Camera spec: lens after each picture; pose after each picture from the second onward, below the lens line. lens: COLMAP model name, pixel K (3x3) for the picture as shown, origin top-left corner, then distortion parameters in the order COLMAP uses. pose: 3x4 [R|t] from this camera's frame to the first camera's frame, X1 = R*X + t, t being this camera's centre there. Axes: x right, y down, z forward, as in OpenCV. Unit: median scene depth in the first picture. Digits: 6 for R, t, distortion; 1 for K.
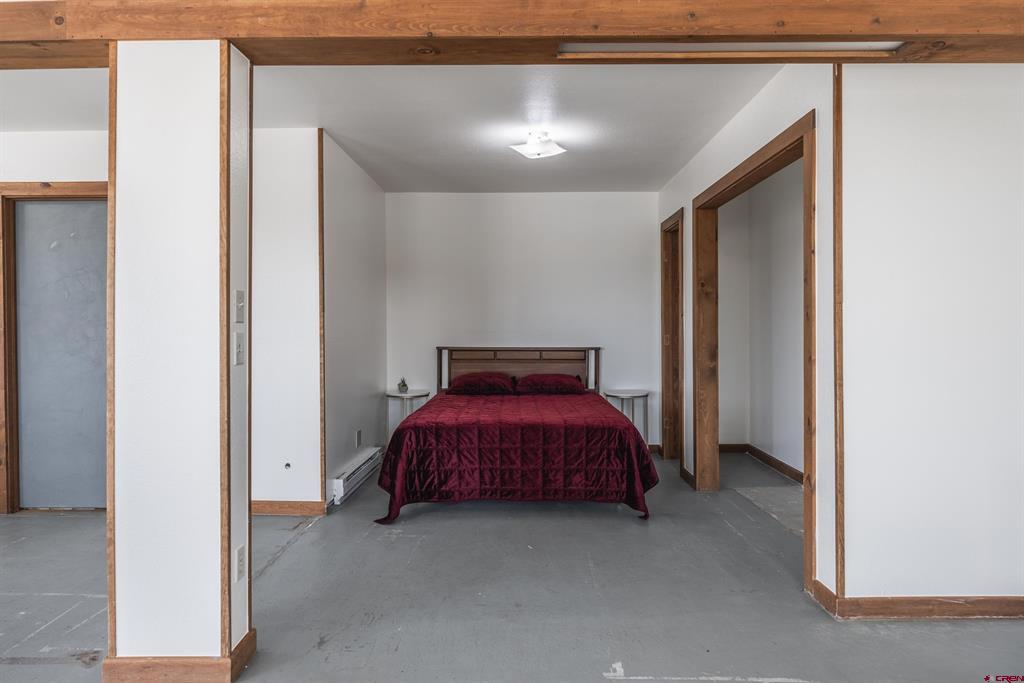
lens RADIAL K [[655.8, 0, 512.0], [0, 655.8, 341.5], [0, 0, 1]] dist [-0.003647, -0.002660]
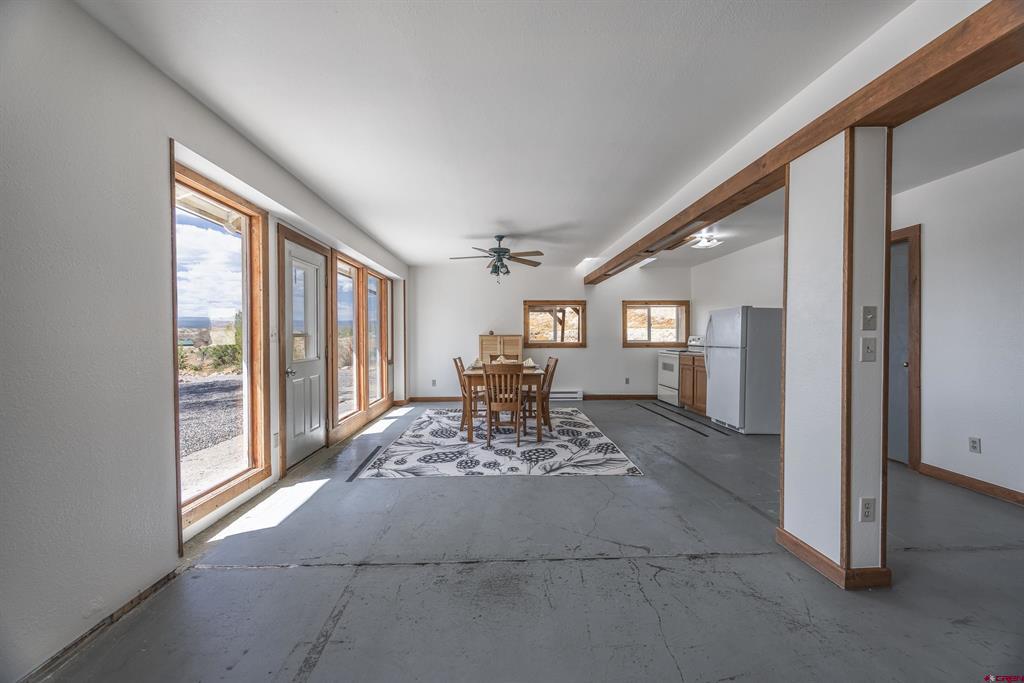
lens RADIAL K [[384.7, 0, 512.0], [0, 384.7, 341.5], [0, 0, 1]] dist [-0.000825, 0.000132]
pose [[0.058218, 0.017620, -0.998148, 0.337731], [-0.016972, 0.999717, 0.016658, -0.006376], [0.998160, 0.015971, 0.058501, 0.234663]]
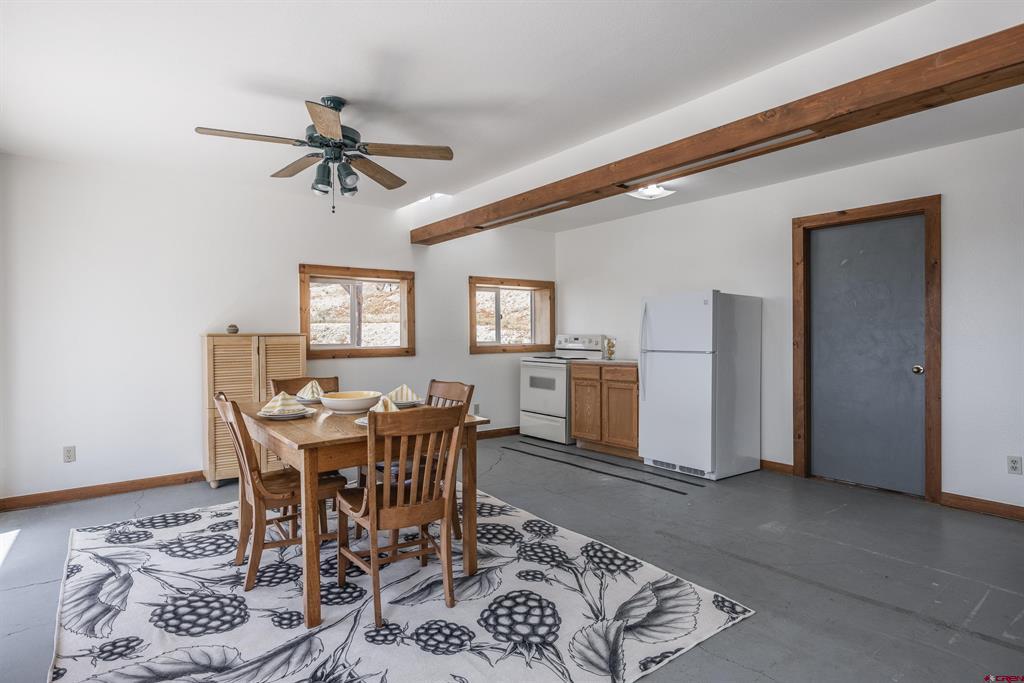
lens RADIAL K [[541.1, 0, 512.0], [0, 541.1, 341.5], [0, 0, 1]] dist [-0.000221, -0.000868]
pose [[0.620437, 0.012740, -0.784153, -0.593101], [-0.011898, 0.999906, 0.006831, -0.002307], [0.784166, 0.005092, 0.620531, -0.193536]]
